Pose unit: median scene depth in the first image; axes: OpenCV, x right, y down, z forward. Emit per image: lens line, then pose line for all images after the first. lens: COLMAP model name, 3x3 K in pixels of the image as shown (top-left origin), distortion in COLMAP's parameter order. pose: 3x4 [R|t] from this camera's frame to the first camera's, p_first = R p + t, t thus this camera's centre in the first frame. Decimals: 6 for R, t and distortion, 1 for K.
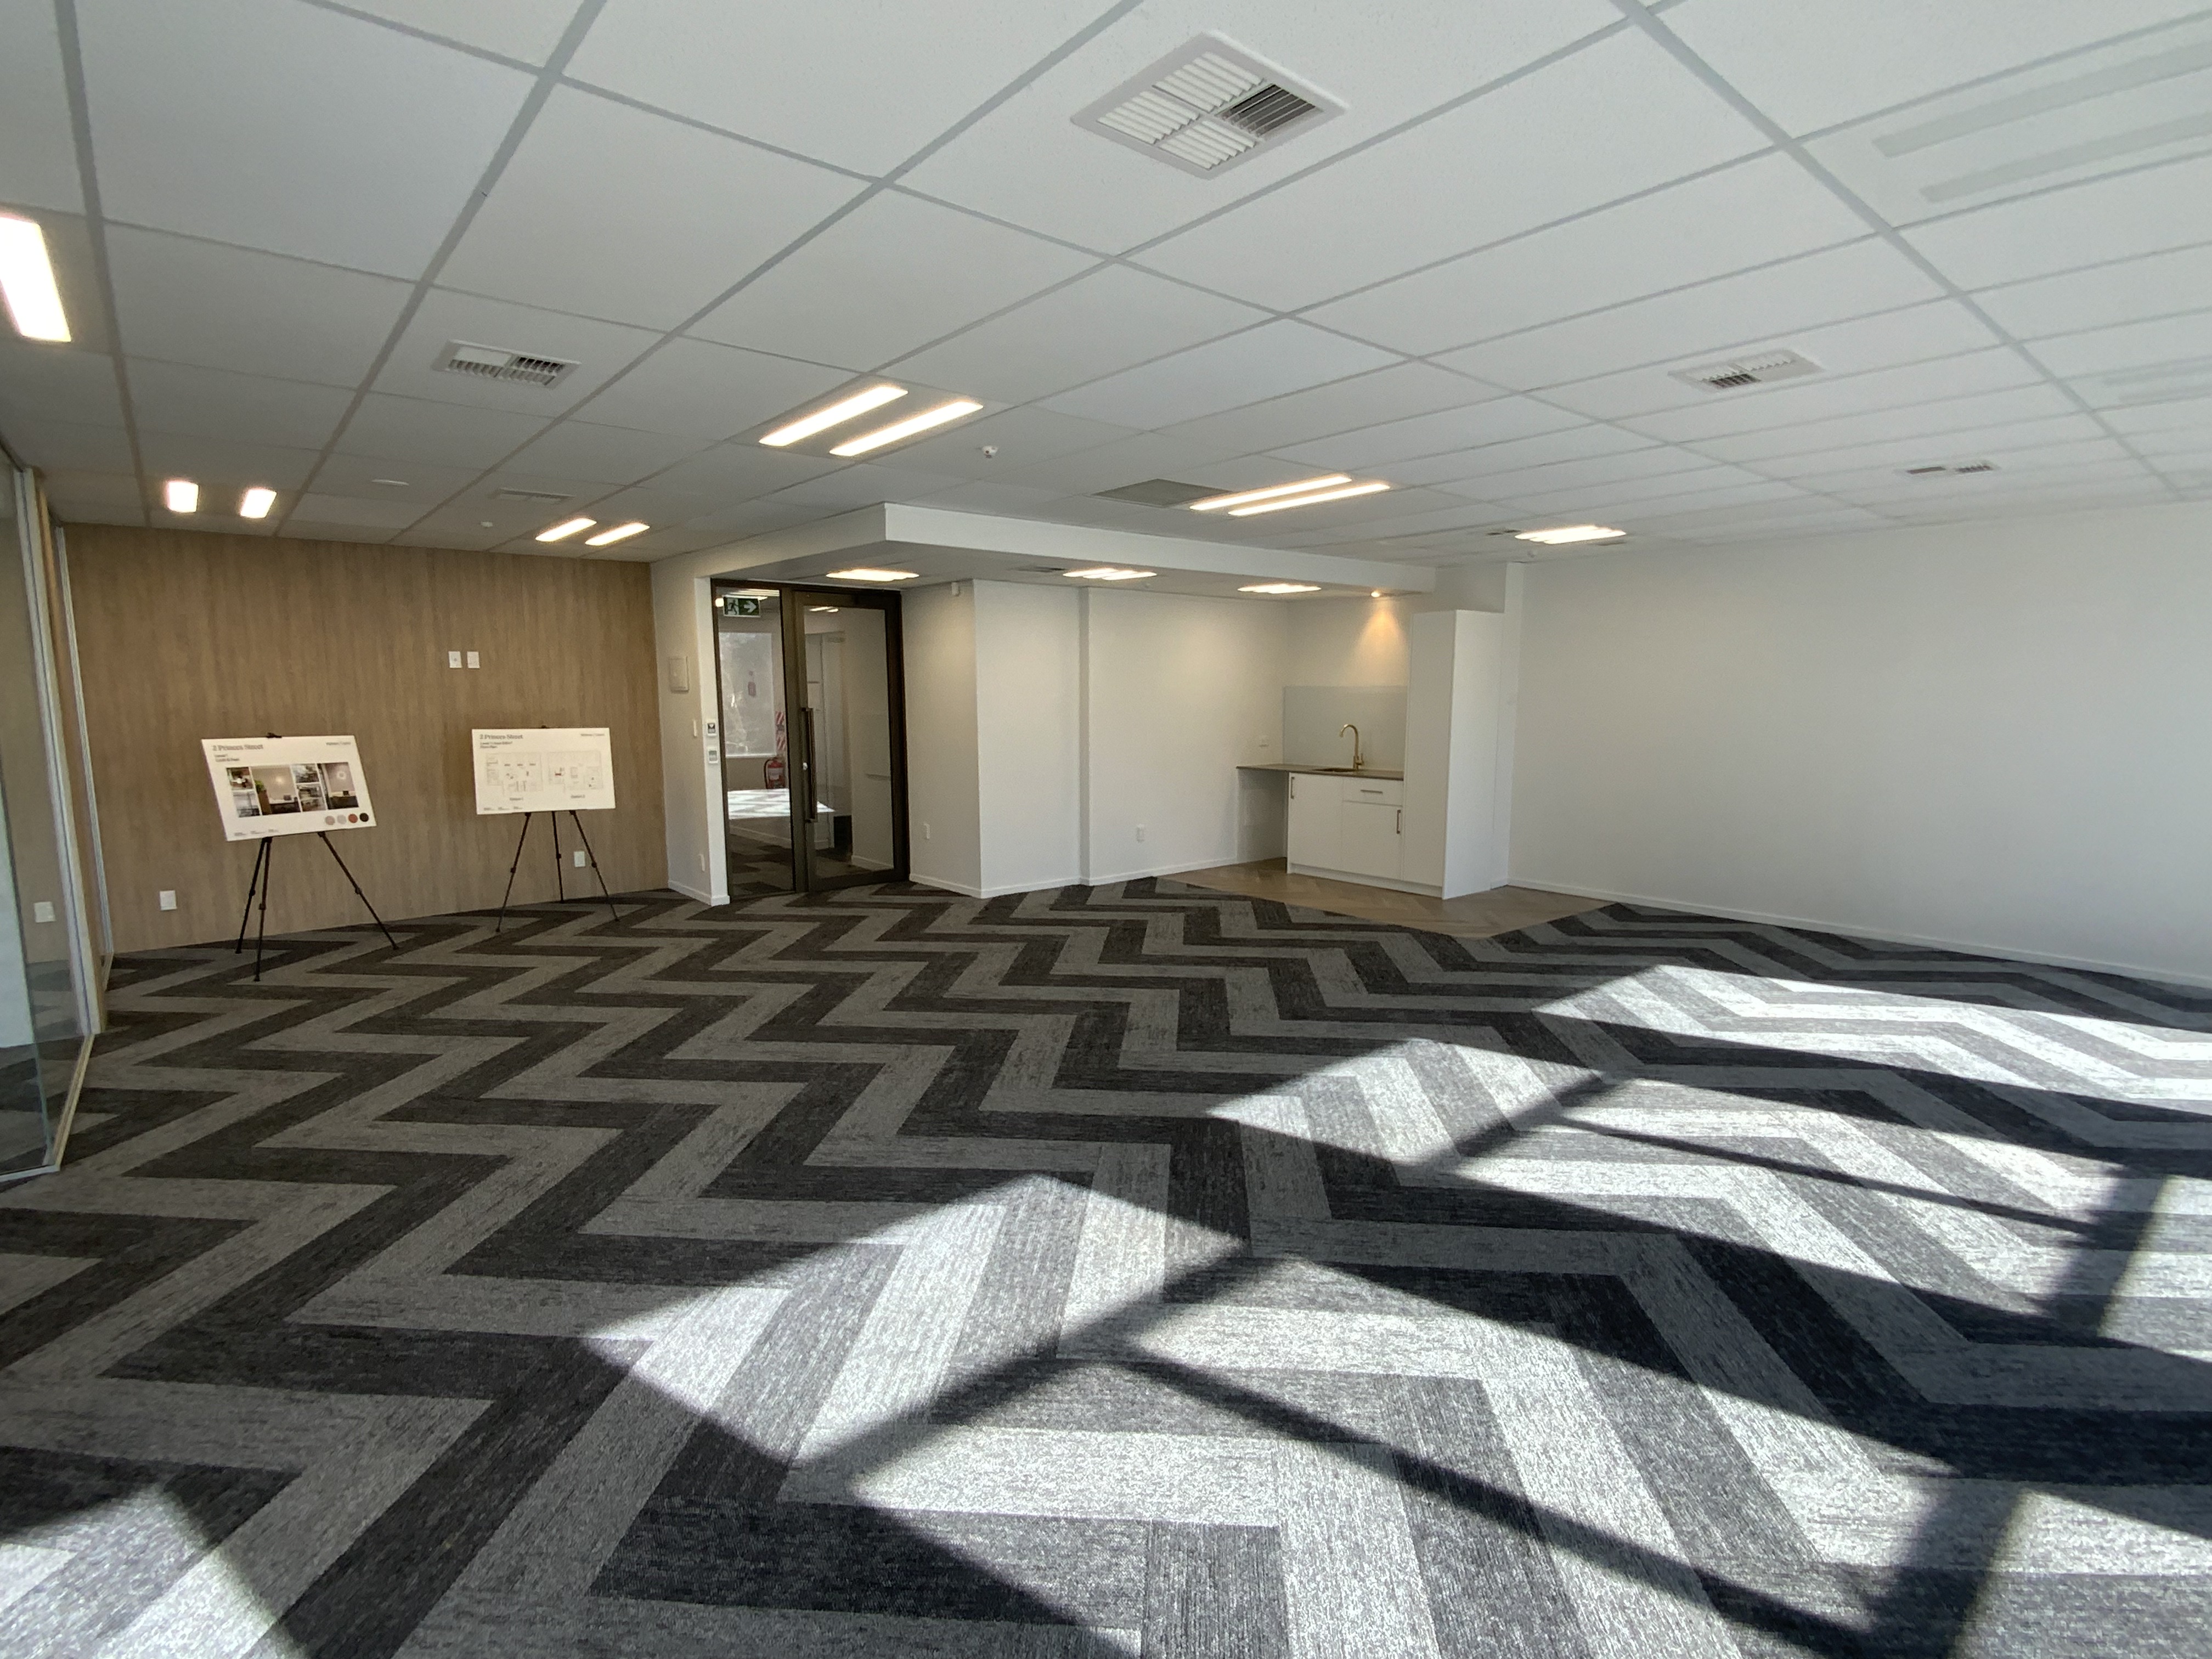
lens RADIAL K [[1070.8, 0, 1086.5], [0, 1070.8, 845.8], [0, 0, 1]] dist [0.009660, -0.006128]
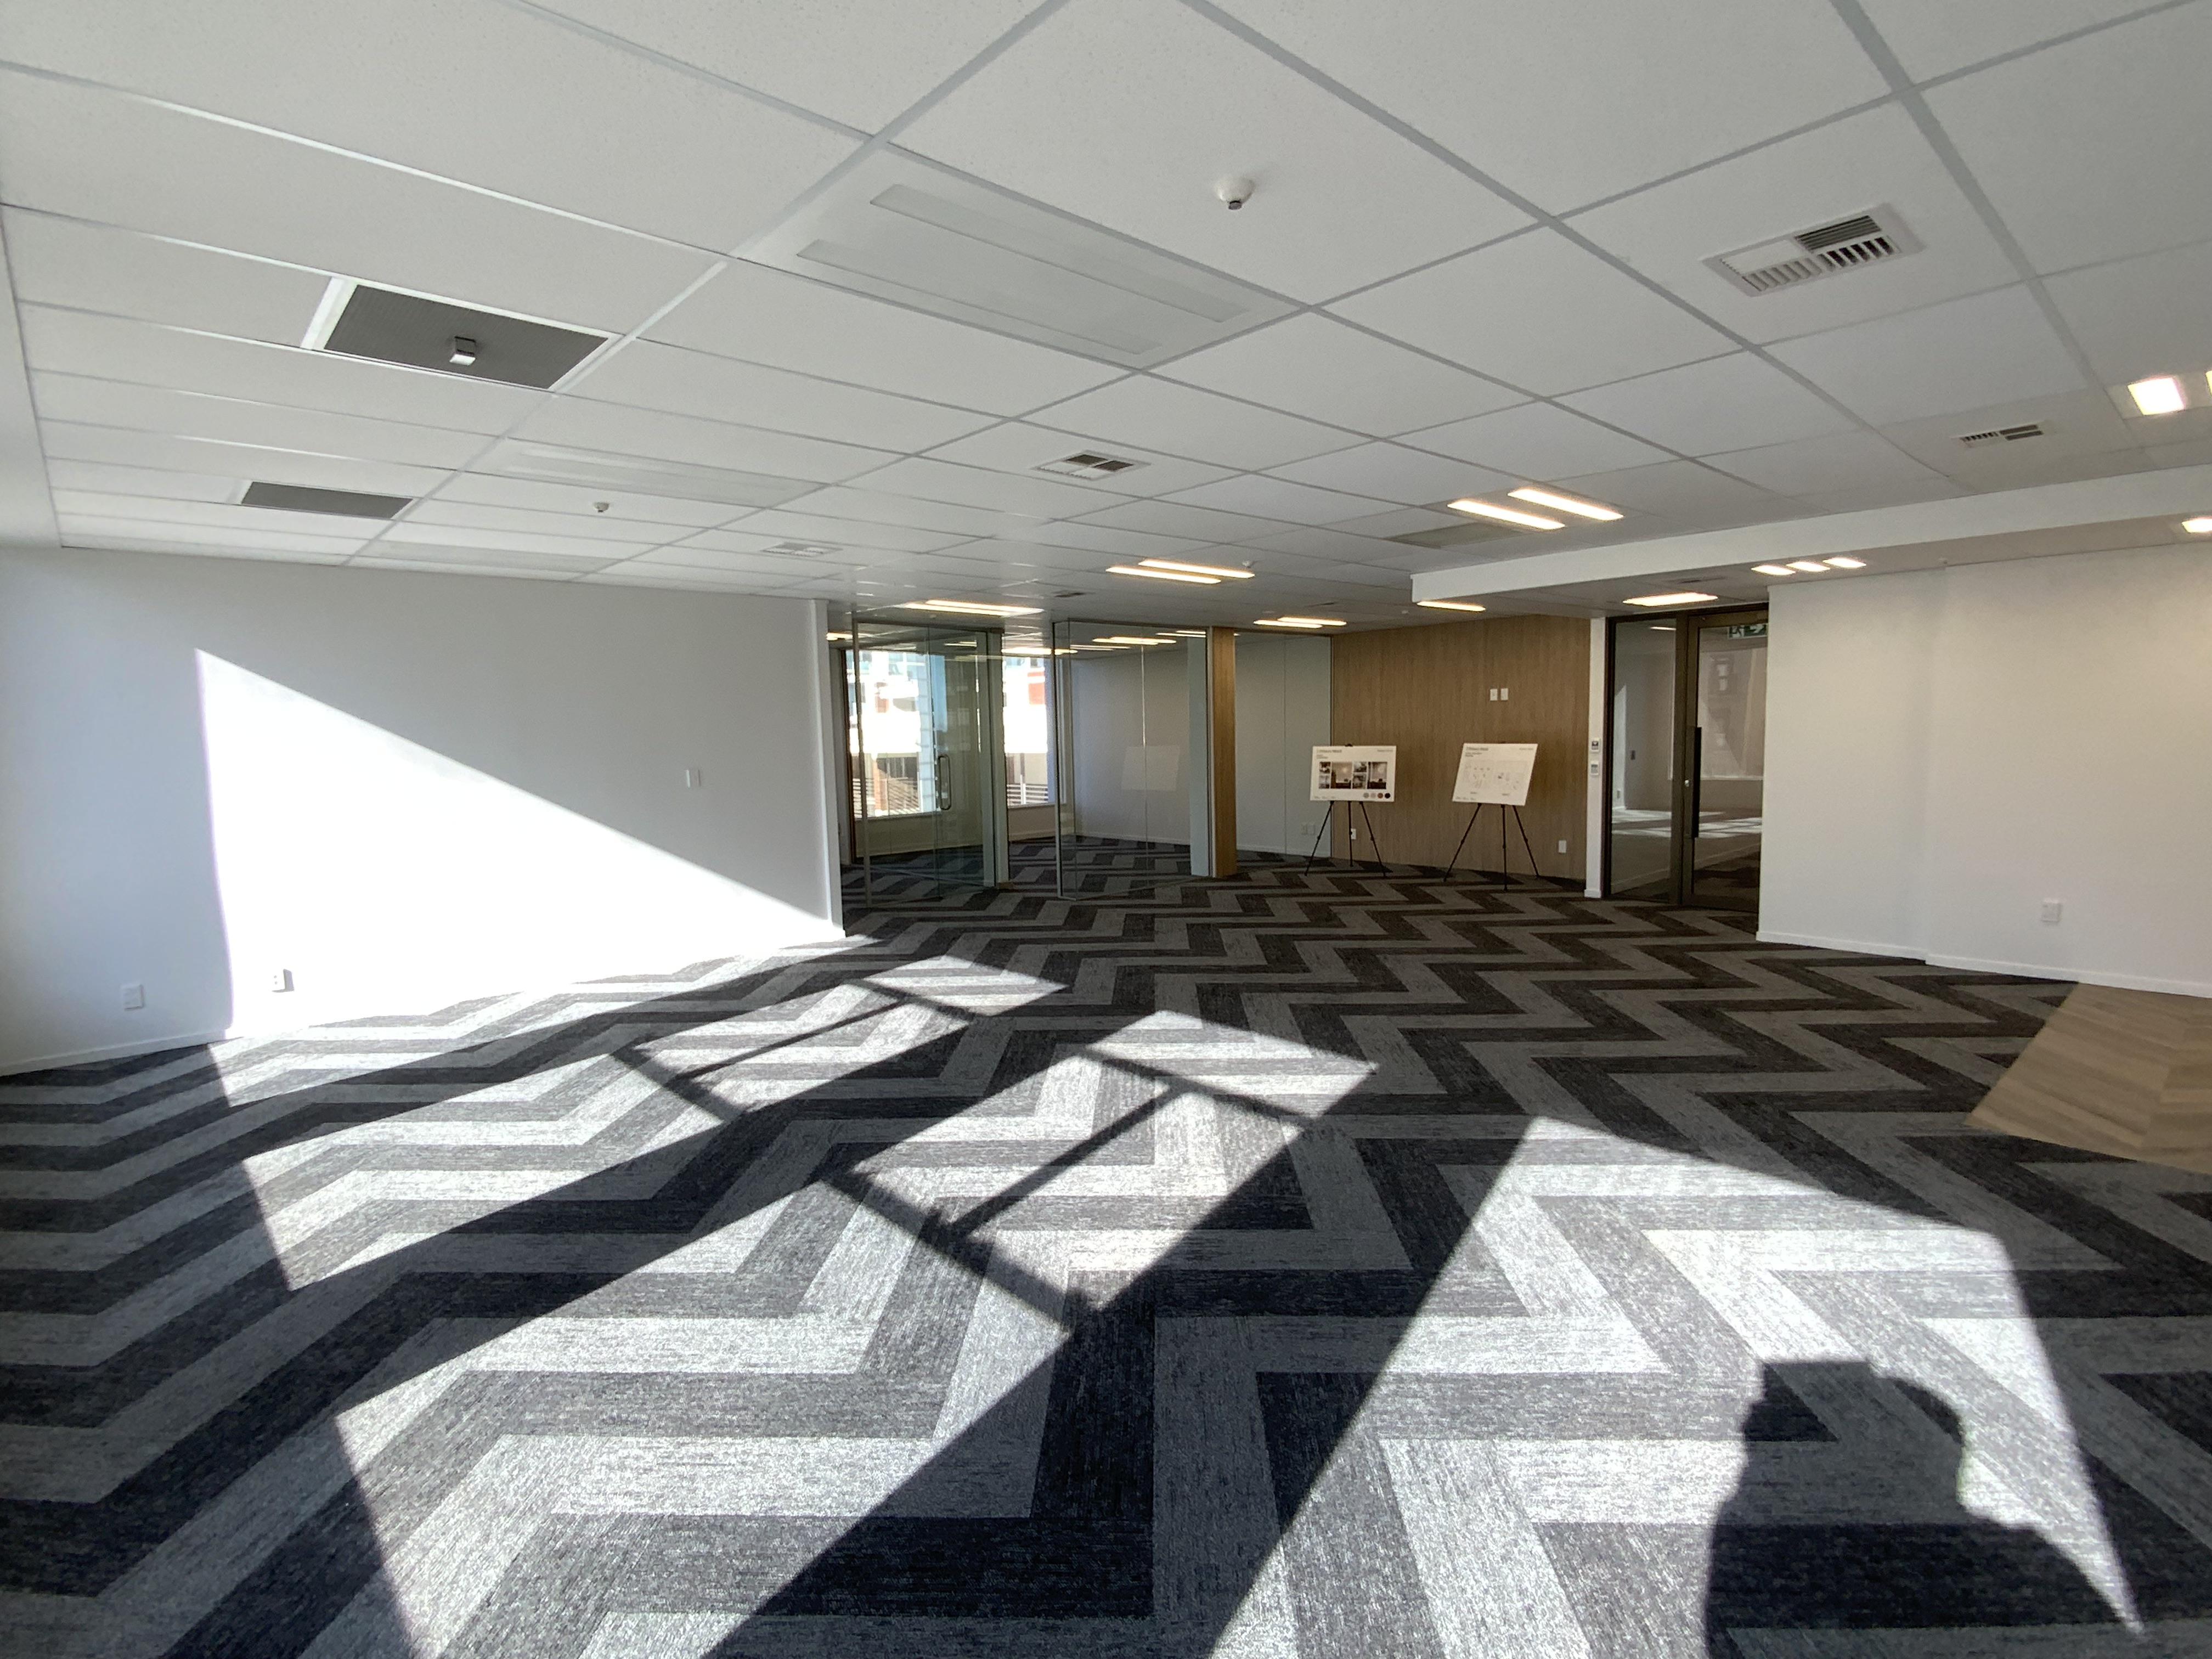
lens RADIAL K [[1070.8, 0, 1112.1], [0, 1070.8, 832.1], [0, 0, 1]] dist [0.009660, -0.006128]
pose [[0.050698, 0.096335, -0.994057, 0.971123], [-0.124547, 0.988177, 0.089413, -0.068938], [0.990918, 0.119274, 0.062097, 0.519702]]
